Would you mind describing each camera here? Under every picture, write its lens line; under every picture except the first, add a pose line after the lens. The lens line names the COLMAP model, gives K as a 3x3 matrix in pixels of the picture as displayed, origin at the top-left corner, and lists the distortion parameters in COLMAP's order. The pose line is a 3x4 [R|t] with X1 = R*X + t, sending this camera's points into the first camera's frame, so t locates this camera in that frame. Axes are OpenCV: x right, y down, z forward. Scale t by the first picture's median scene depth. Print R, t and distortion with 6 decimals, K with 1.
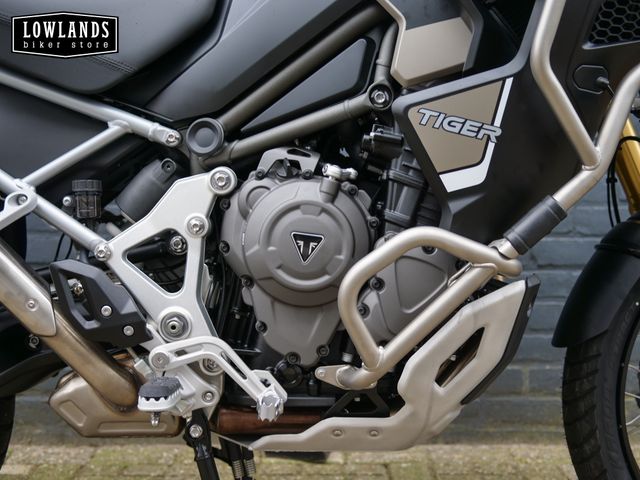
lens RADIAL K [[734.6, 0, 322.7], [0, 734.6, 238.1], [0, 0, 1]] dist [-0.001131, 0.000000]
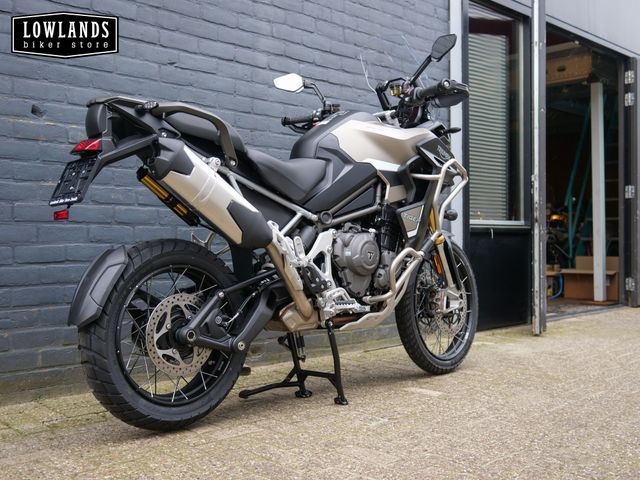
lens RADIAL K [[734.6, 0, 318.8], [0, 734.6, 238.5], [0, 0, 1]] dist [-0.001131, 0.000000]
pose [[0.723714, -0.004829, 0.690084, -1.244226], [0.046386, 0.998054, -0.041663, 0.032548], [-0.688540, 0.062162, 0.722530, -0.584751]]
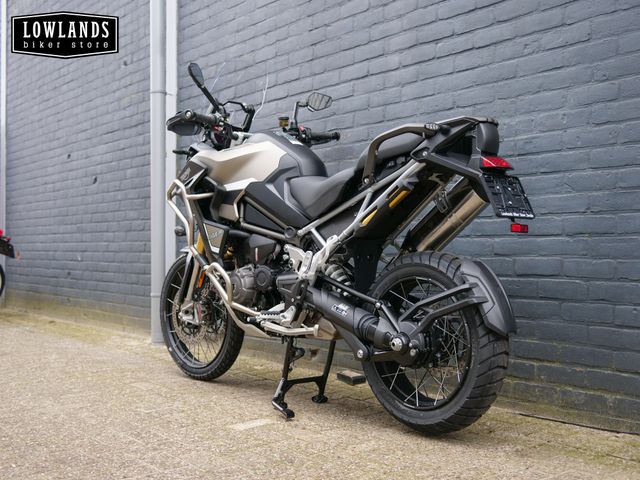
lens RADIAL K [[734.6, 0, 318.3], [0, 734.6, 240.2], [0, 0, 1]] dist [-0.001131, 0.000000]
pose [[0.624666, -0.015633, -0.780736, 1.532560], [-0.042829, 0.997609, -0.054242, 0.025438], [0.779717, 0.067322, 0.622502, -0.345317]]
